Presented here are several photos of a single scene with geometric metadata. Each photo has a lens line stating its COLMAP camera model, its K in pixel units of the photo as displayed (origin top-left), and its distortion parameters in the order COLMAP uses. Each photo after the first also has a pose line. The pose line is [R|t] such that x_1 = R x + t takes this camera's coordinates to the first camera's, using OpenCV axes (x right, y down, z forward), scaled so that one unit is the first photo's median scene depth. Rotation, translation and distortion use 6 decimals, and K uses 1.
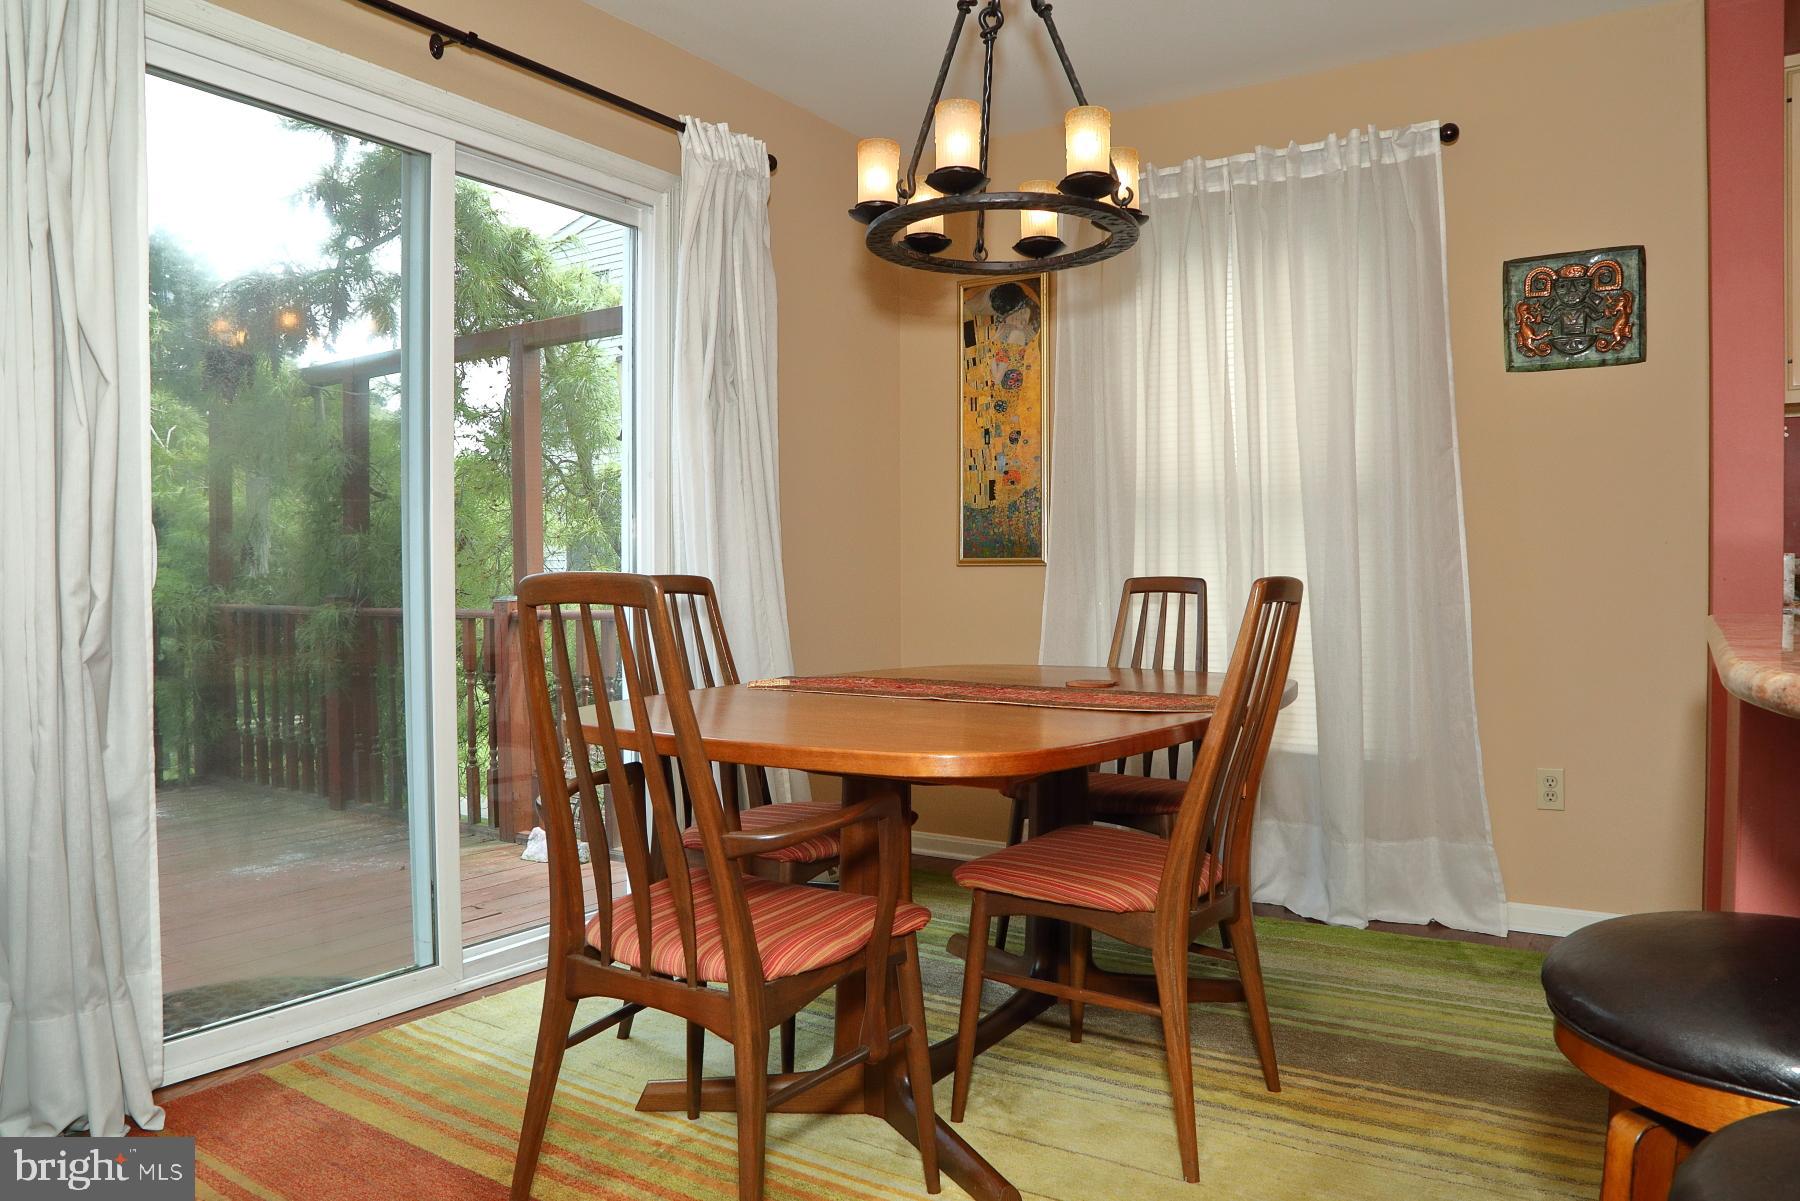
lens RADIAL K [[1257.8, 0, 900.8], [0, 1257.8, 608.0], [0, 0, 1]] dist [-0.122314, 0.074460]
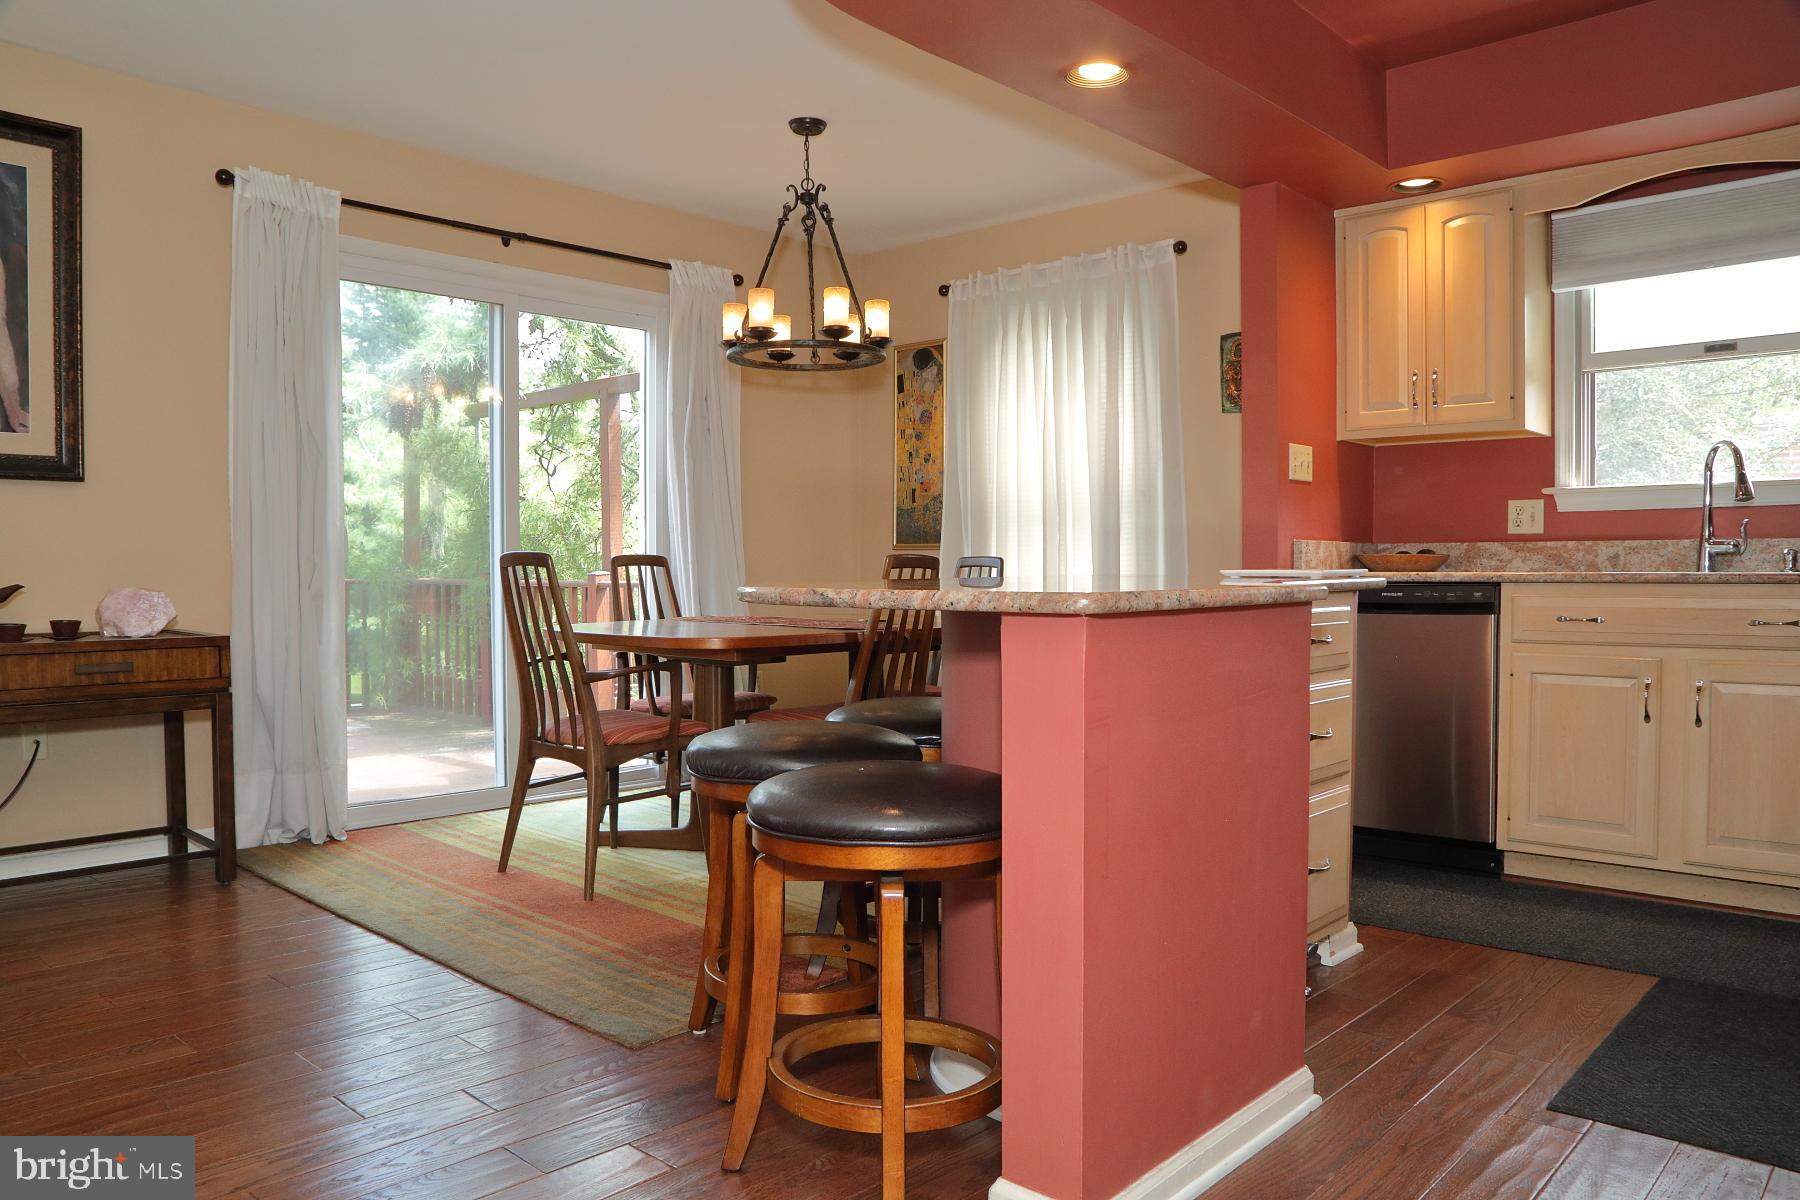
lens RADIAL K [[1257.8, 0, 900.8], [0, 1257.8, 607.5], [0, 0, 1]] dist [-0.122314, 0.074460]
pose [[0.988063, 0.006960, -0.153890, 0.299026], [-0.005054, 0.999906, 0.012775, 0.014430], [0.153965, -0.011845, 0.988005, -0.425684]]
